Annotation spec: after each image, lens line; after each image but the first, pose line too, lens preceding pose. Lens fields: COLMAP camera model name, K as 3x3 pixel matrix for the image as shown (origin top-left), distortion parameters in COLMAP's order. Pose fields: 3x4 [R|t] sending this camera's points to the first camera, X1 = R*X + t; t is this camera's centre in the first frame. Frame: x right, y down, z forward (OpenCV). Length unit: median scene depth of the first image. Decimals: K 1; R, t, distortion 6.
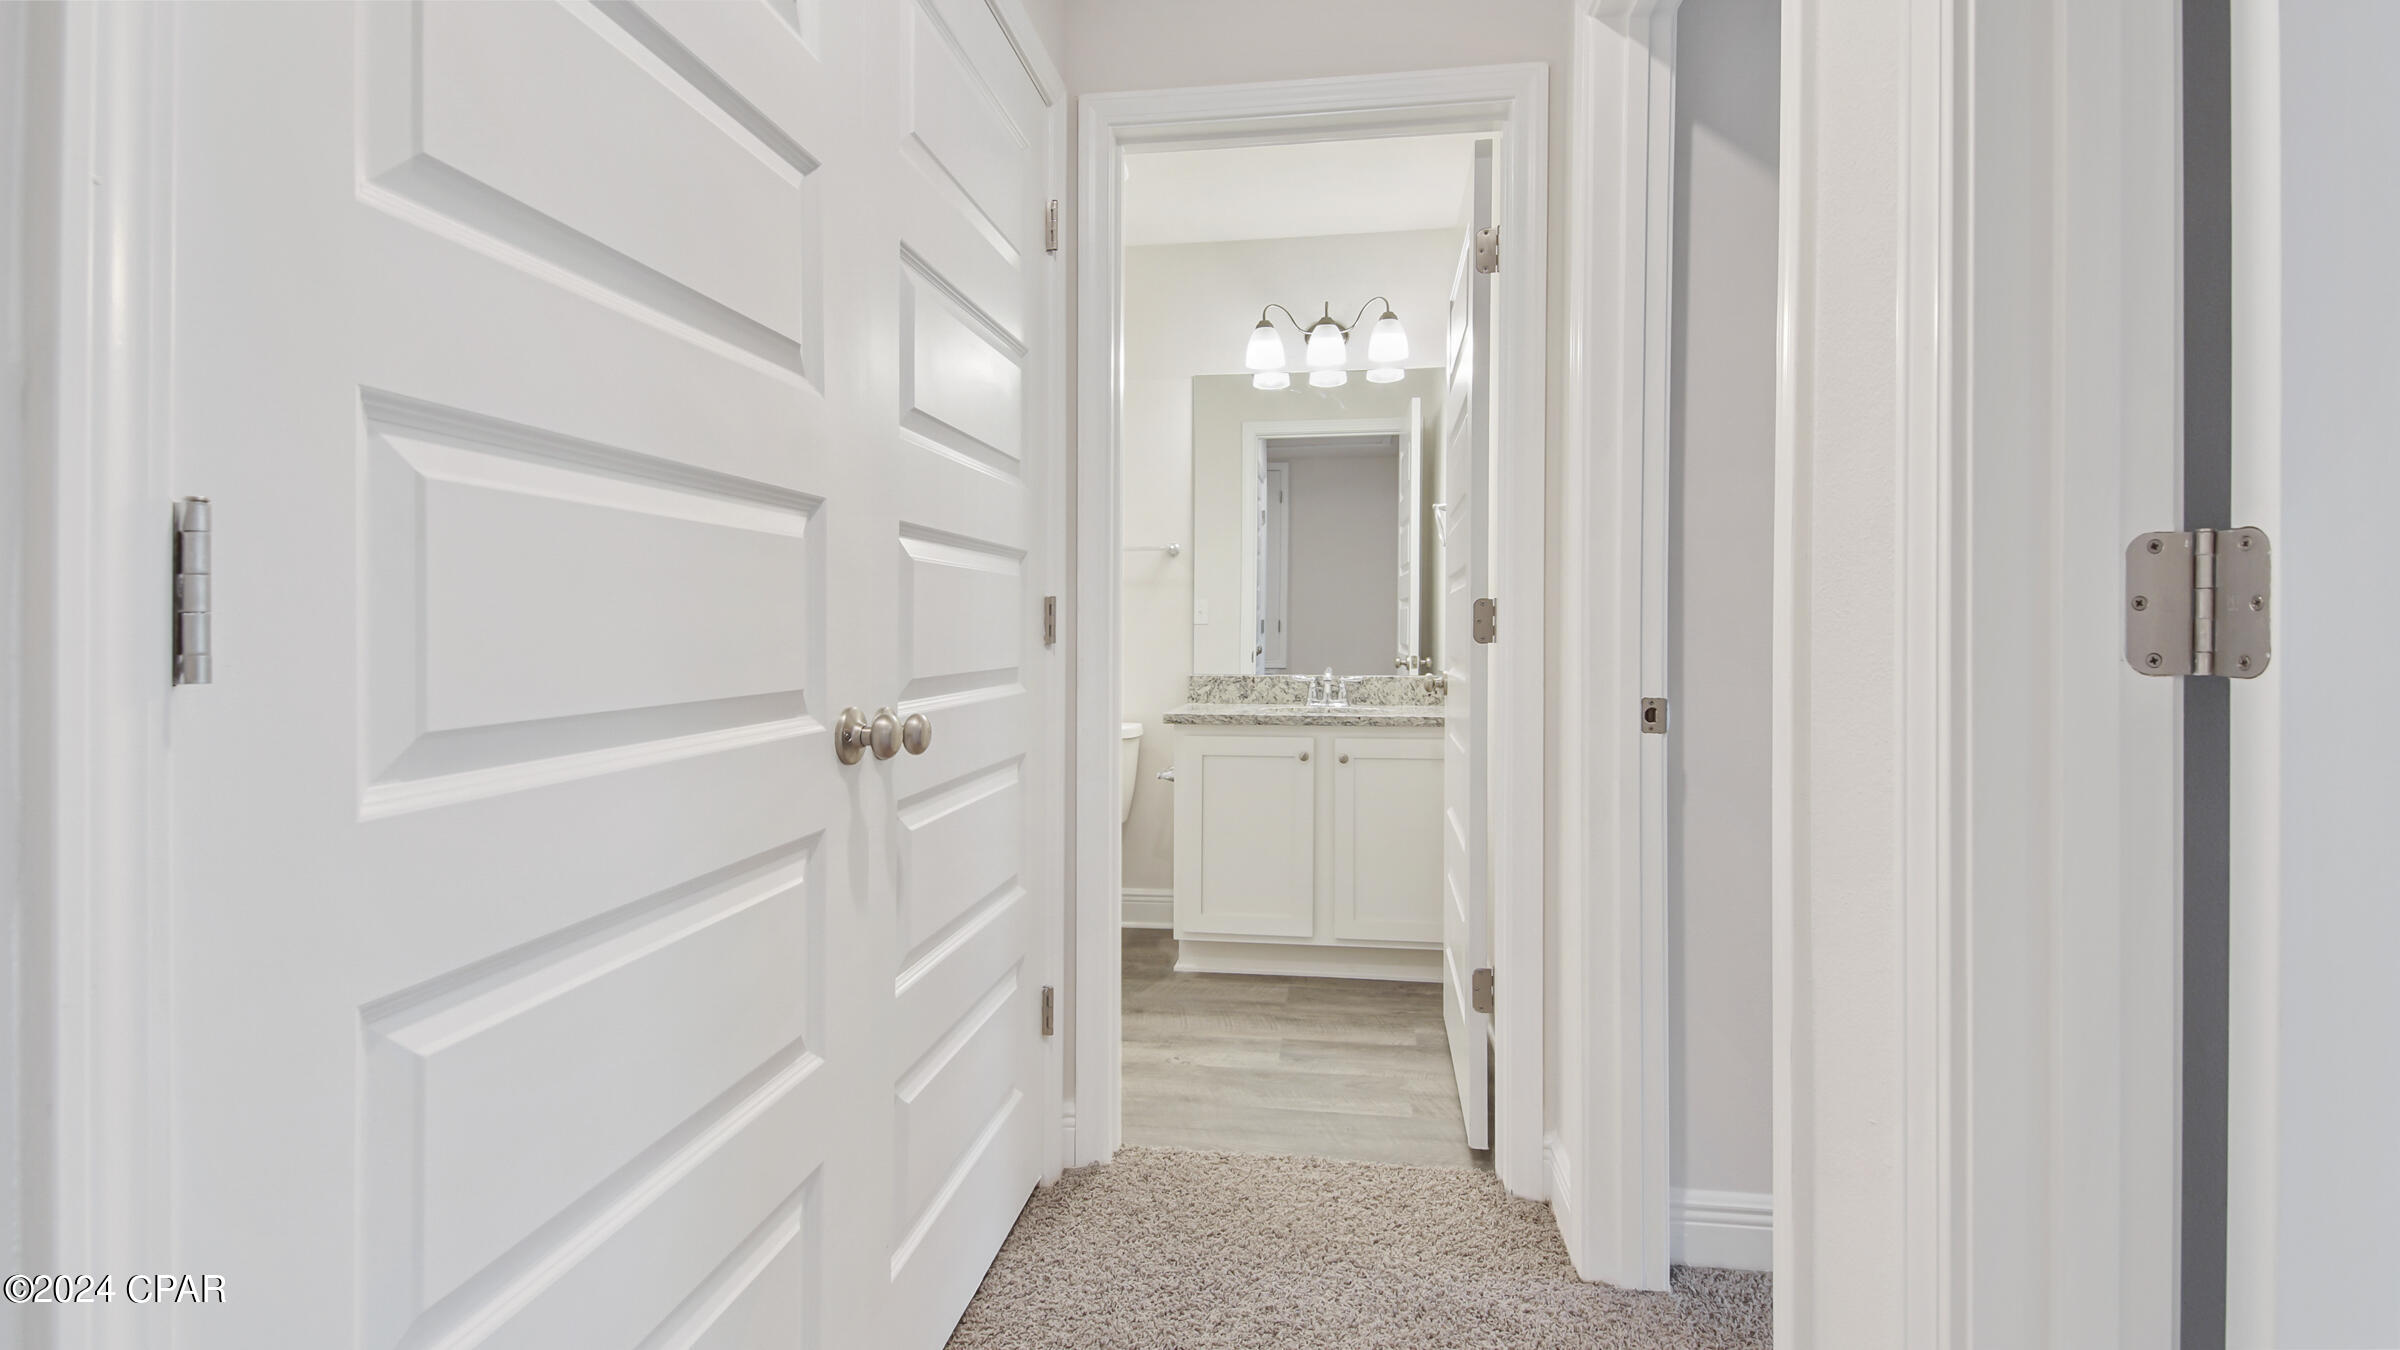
lens RADIAL K [[979.1, 0, 1203.8], [0, 979.1, 626.0], [0, 0, 1]] dist [0.000528, 0.000023]
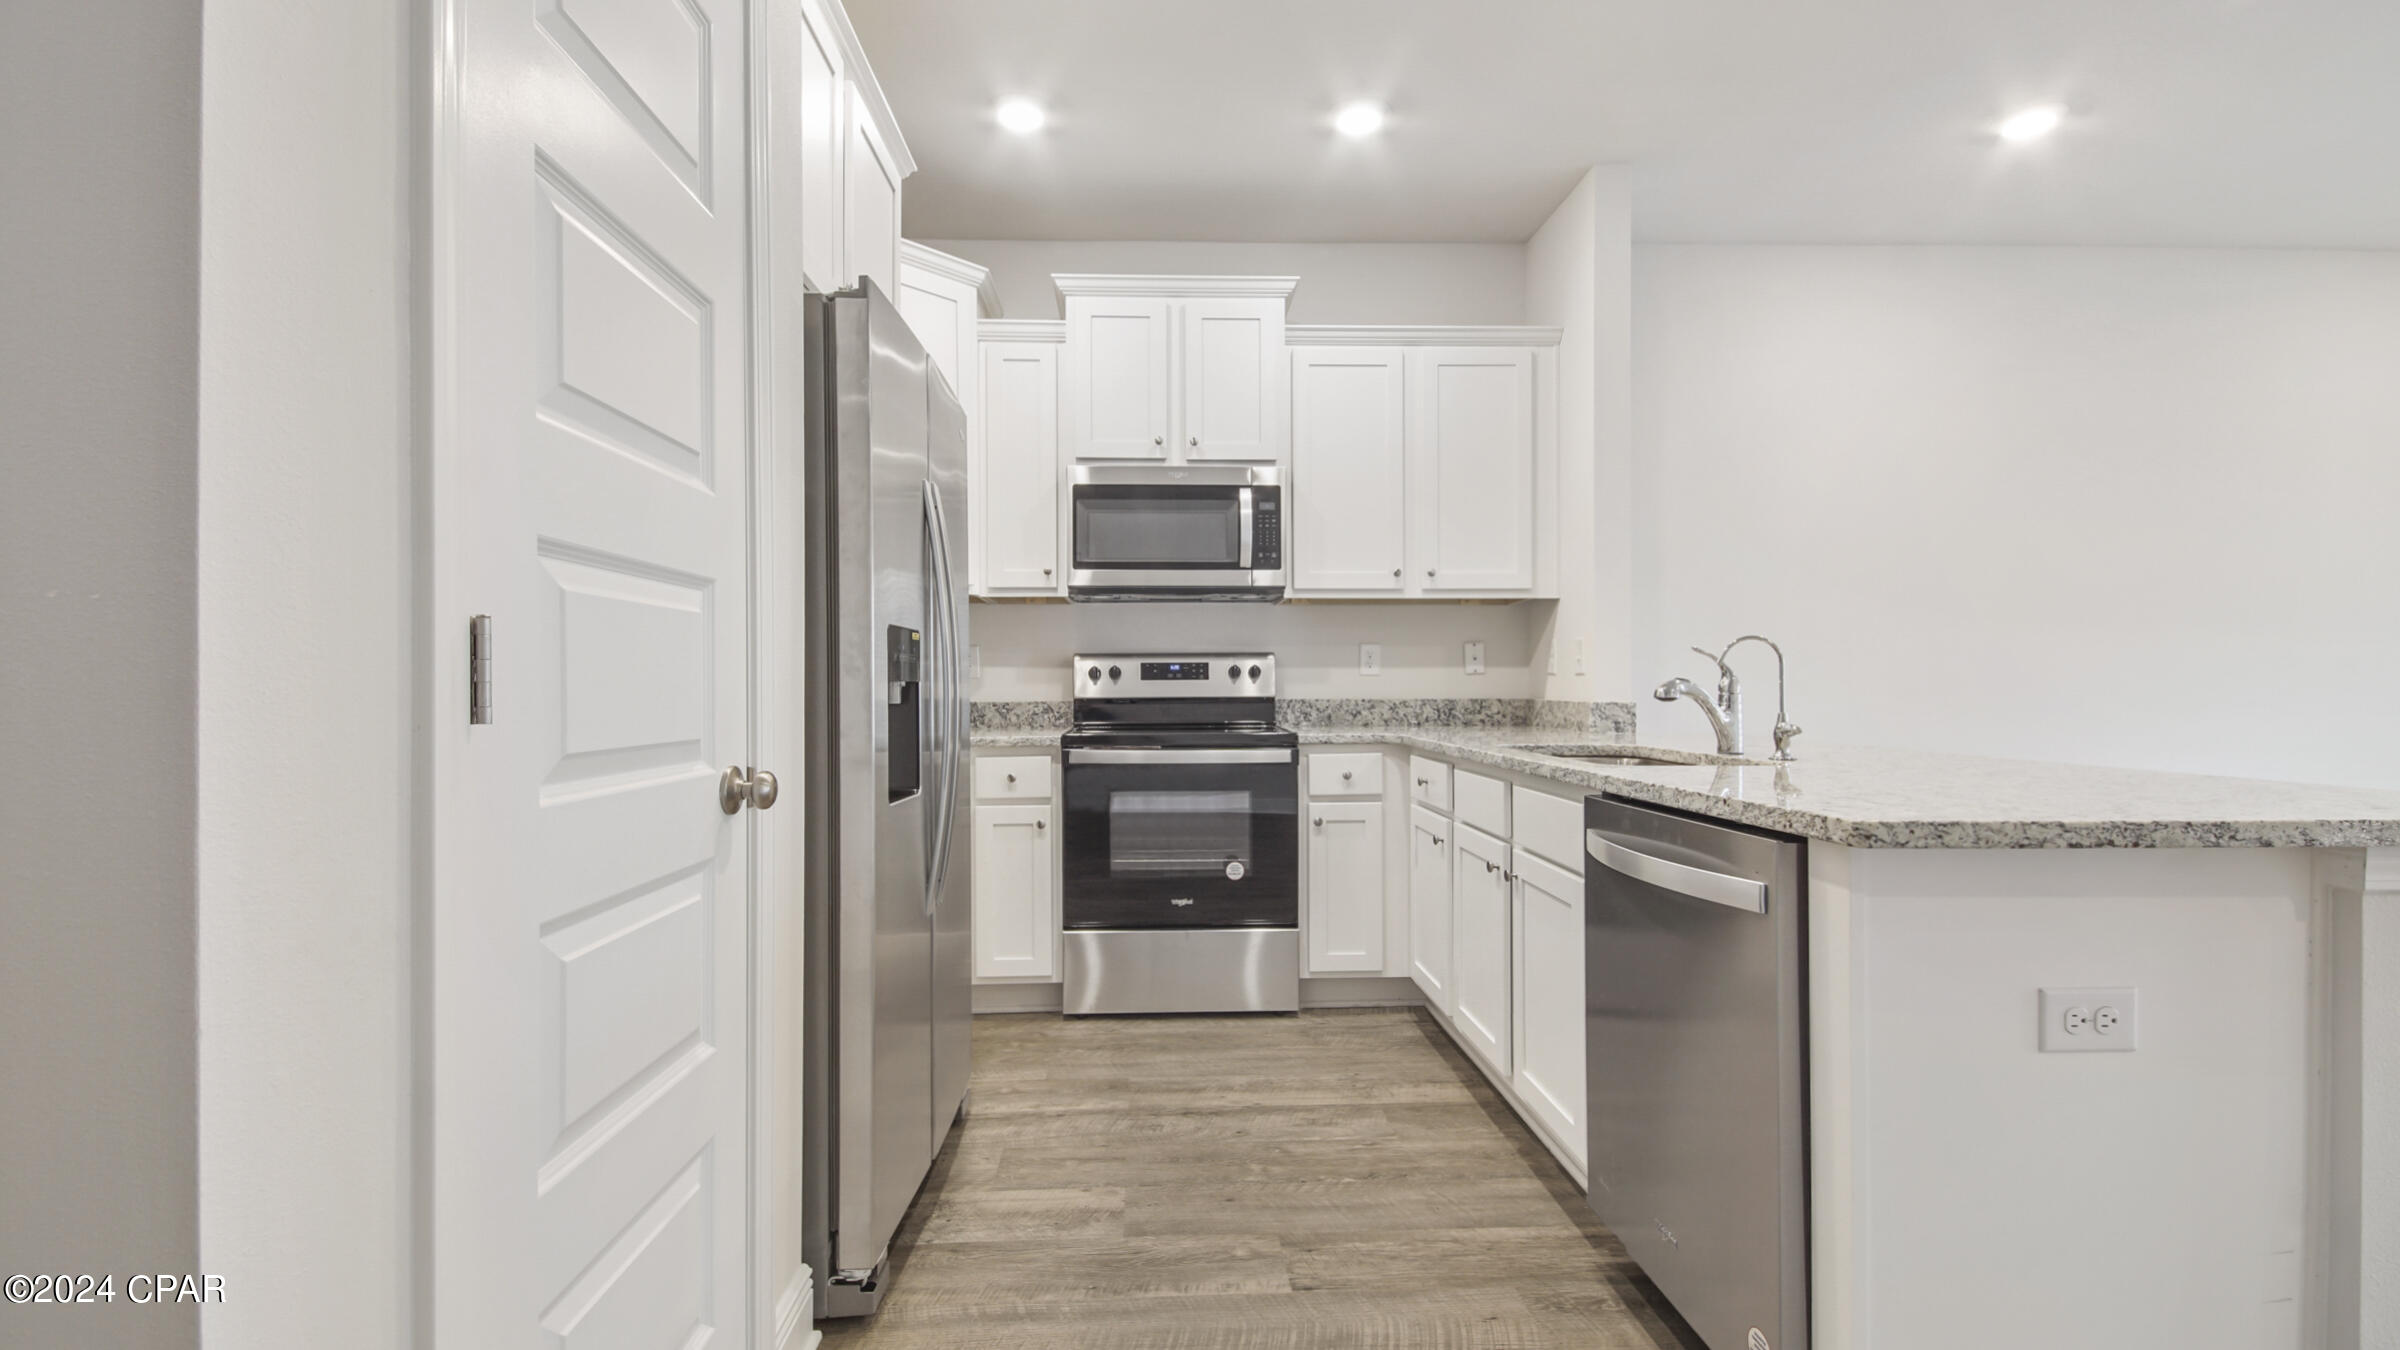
lens RADIAL K [[1717.0, 0, 1200.0], [0, 1717.0, 675.0], [0, 0, 1]] dist [0.001112, 0.000238]
pose [[0.985898, -0.005072, 0.167270, -0.155337], [0.005095, 0.999987, 0.000290, -0.010891], [-0.167269, 0.000567, 0.985911, -1.184301]]
